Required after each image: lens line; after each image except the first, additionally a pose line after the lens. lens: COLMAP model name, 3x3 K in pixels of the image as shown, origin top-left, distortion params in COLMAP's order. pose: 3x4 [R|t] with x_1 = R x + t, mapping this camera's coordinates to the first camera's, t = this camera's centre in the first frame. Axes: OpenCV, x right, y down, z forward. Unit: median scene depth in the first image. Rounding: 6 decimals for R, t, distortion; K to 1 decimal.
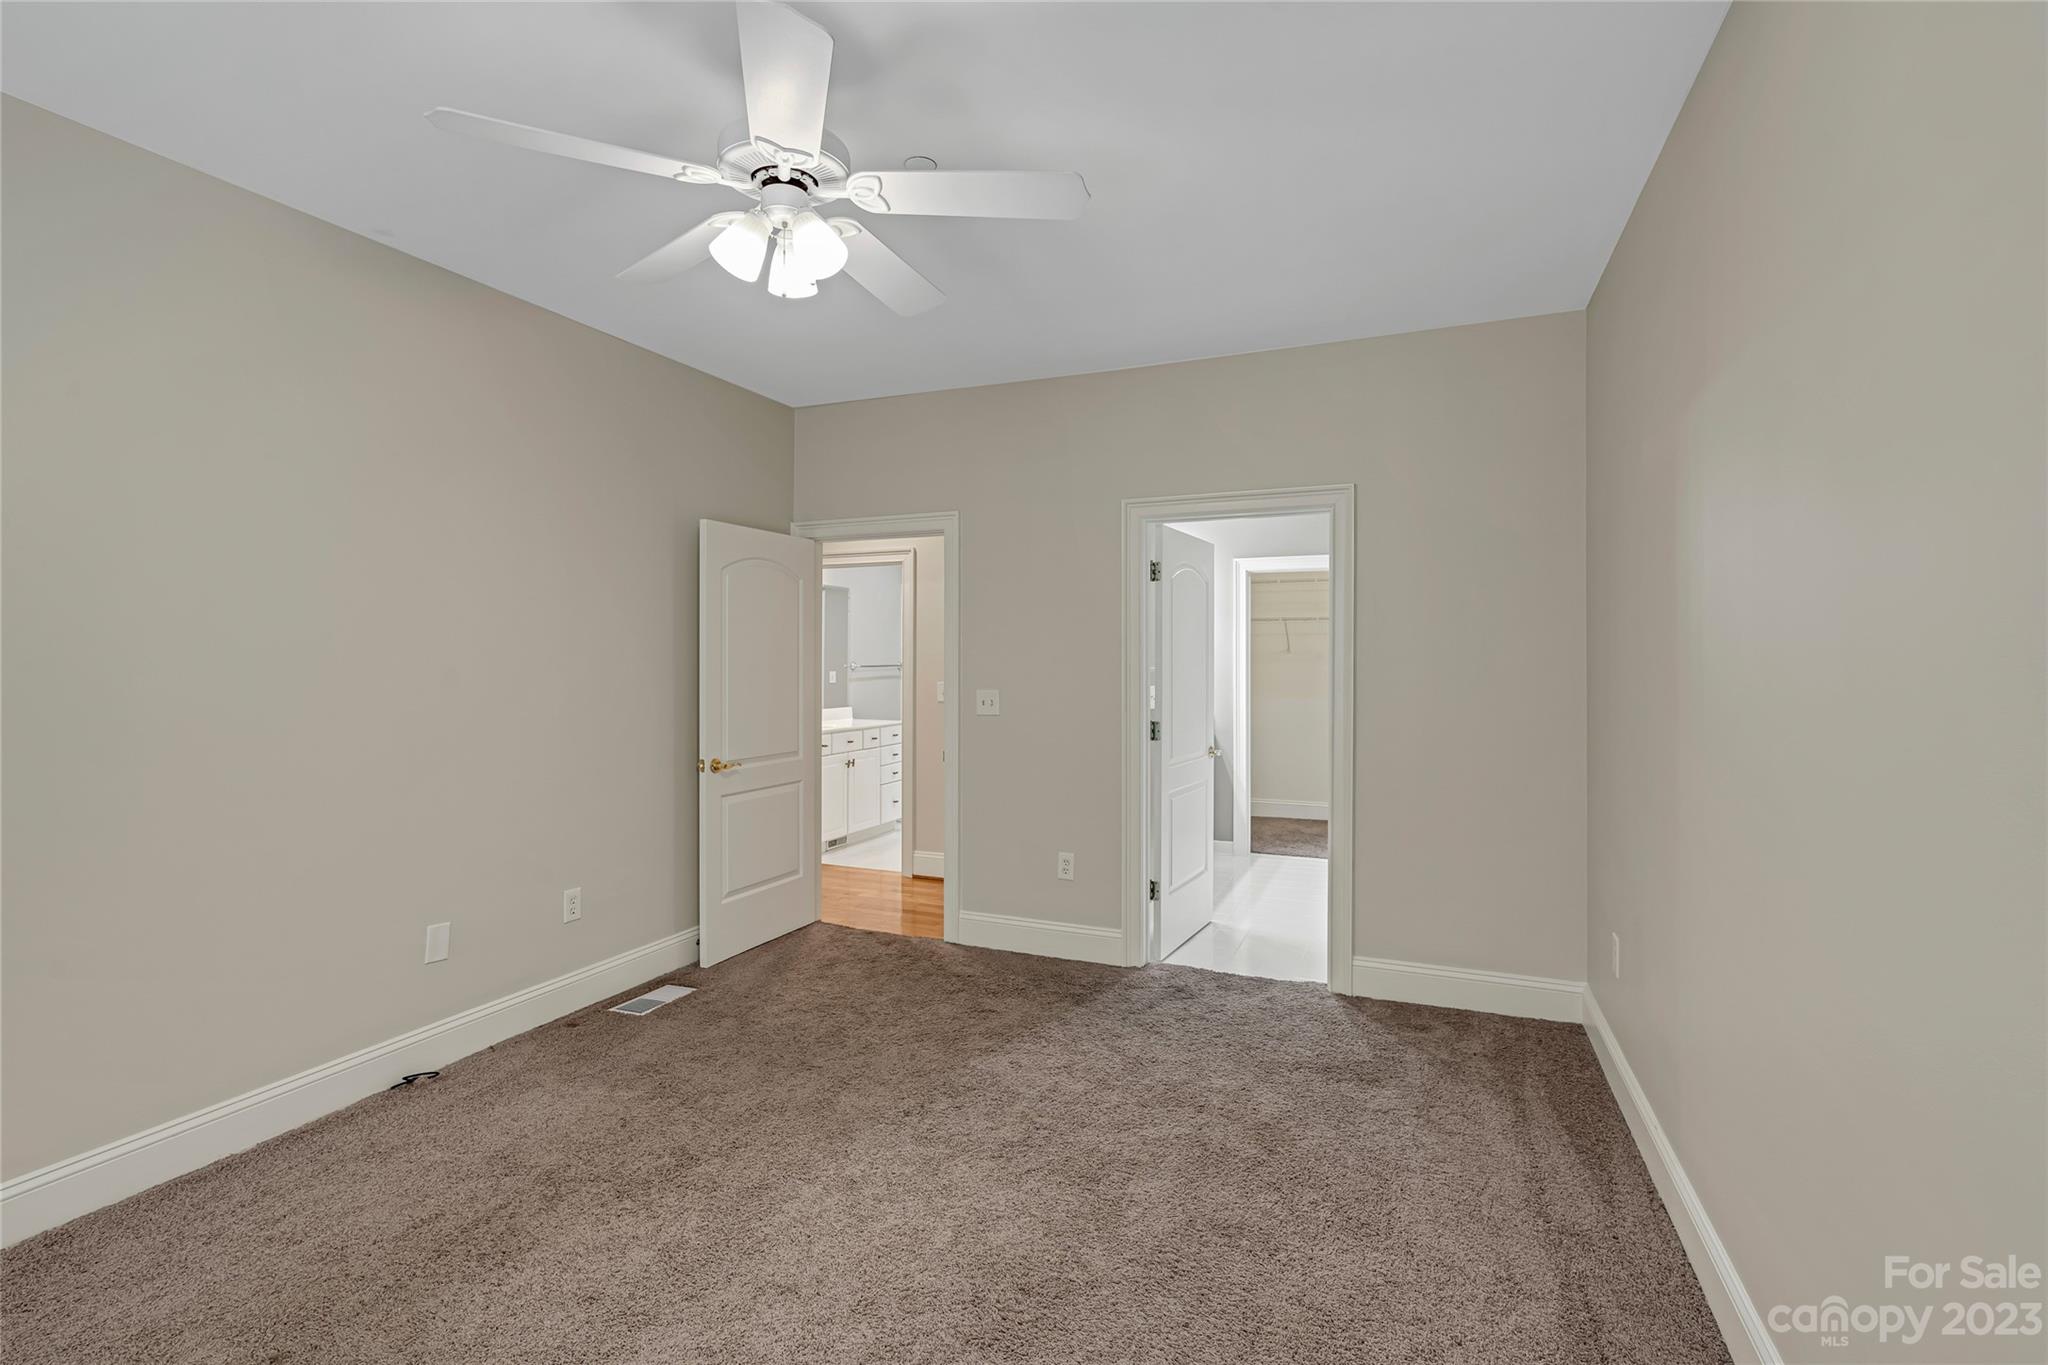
lens RADIAL K [[936.2, 0, 1021.3], [0, 936.2, 671.0], [0, 0, 1]] dist [-0.002700, 0.001409]
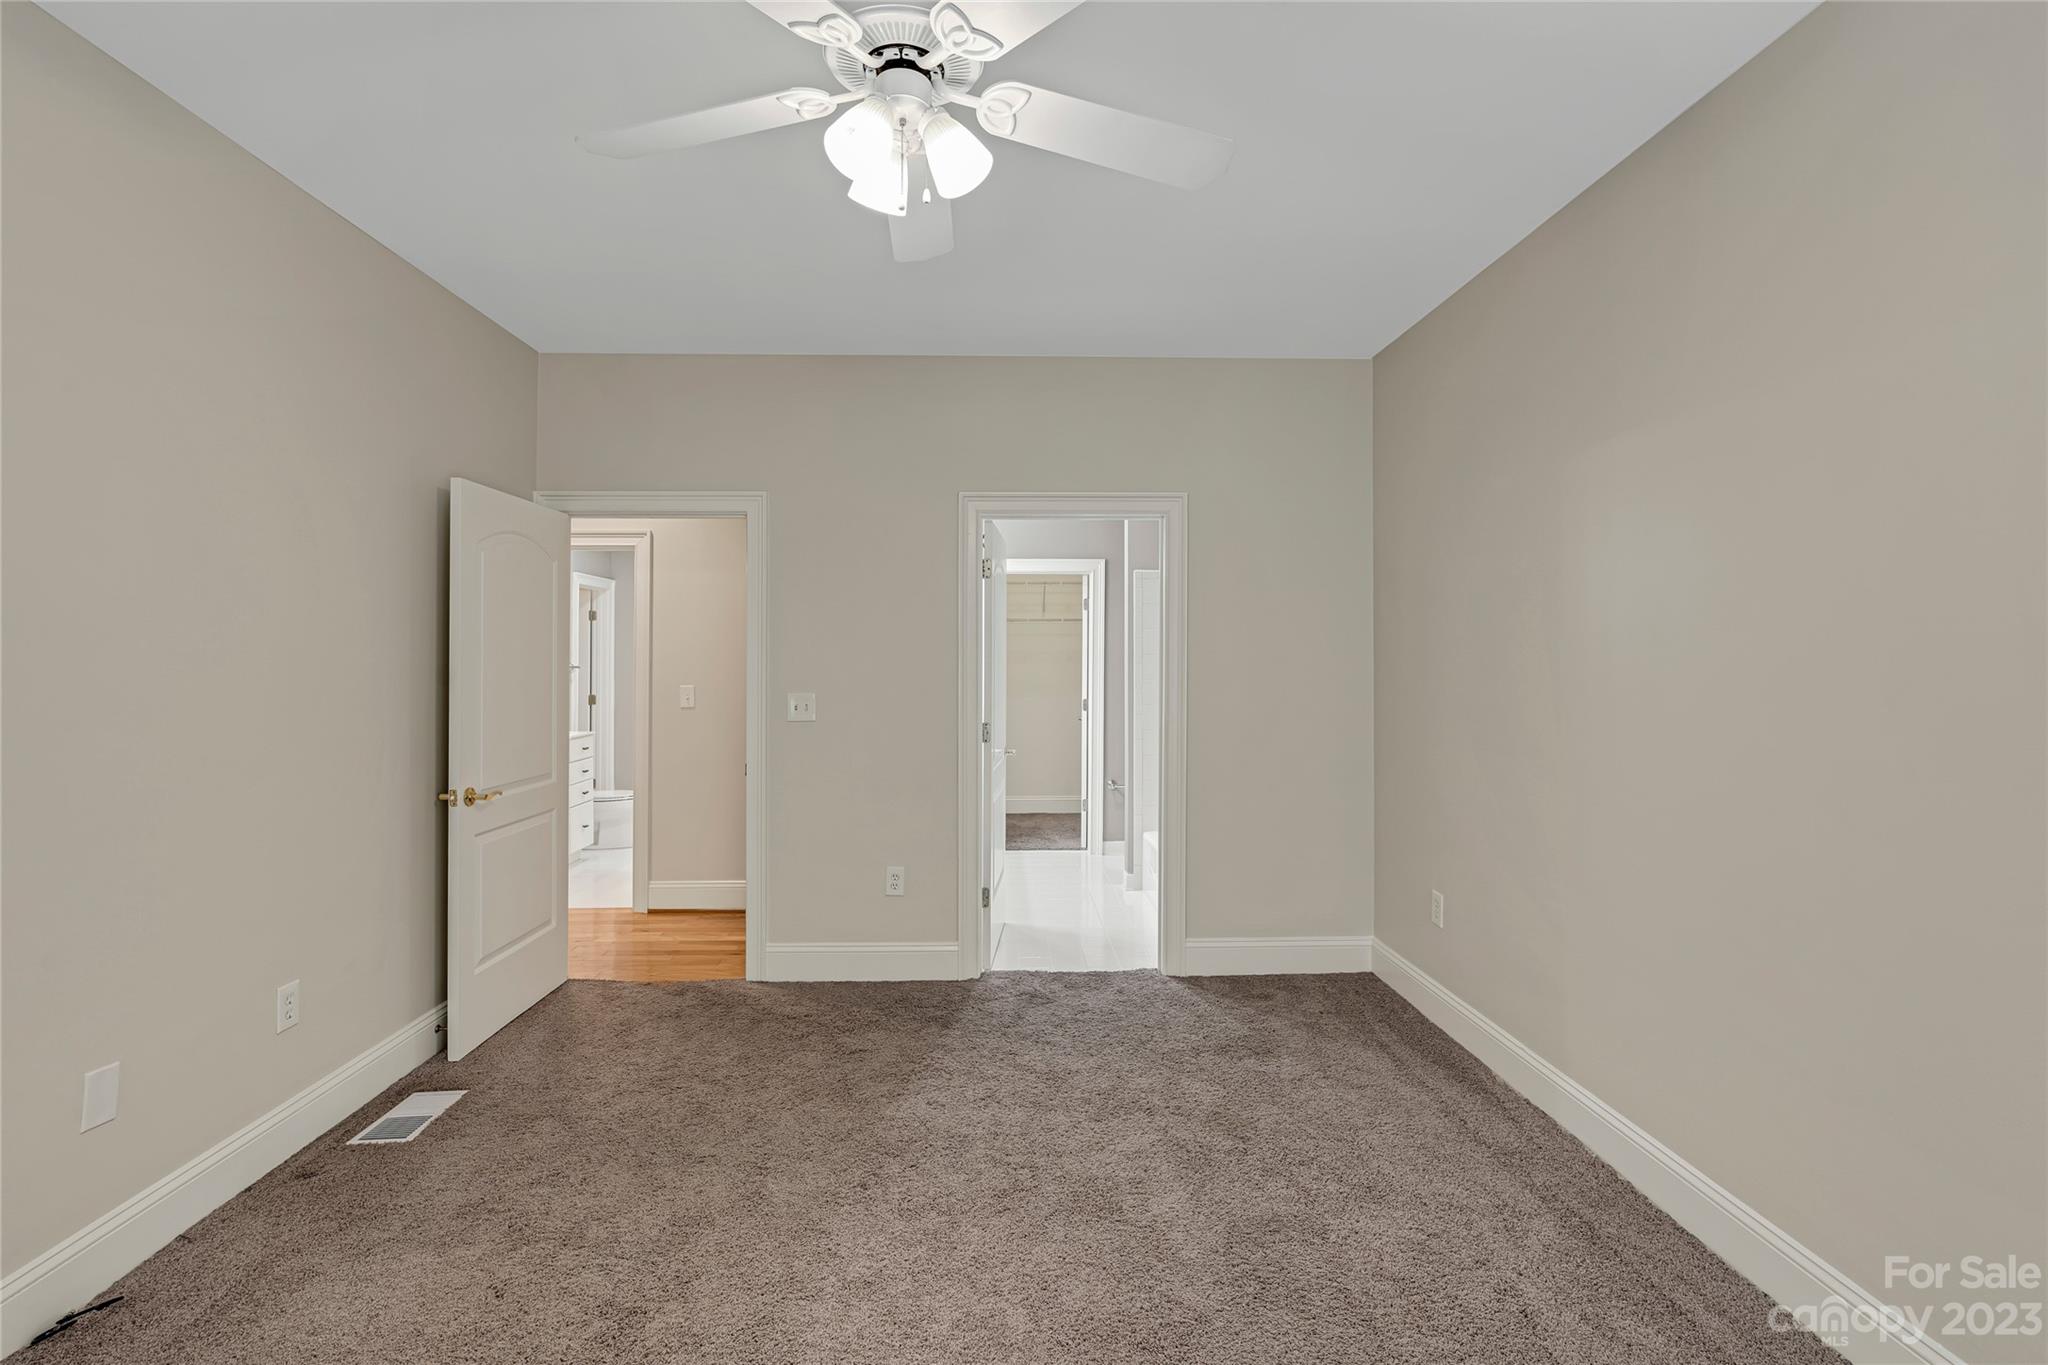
lens RADIAL K [[932.8, 0, 1010.1], [0, 932.8, 663.9], [0, 0, 1]] dist [-0.002290, 0.001015]
pose [[0.906779, -0.002365, 0.421600, -0.269818], [0.006147, 0.999952, -0.007612, 0.000110], [-0.421561, 0.009493, 0.906750, 0.122115]]
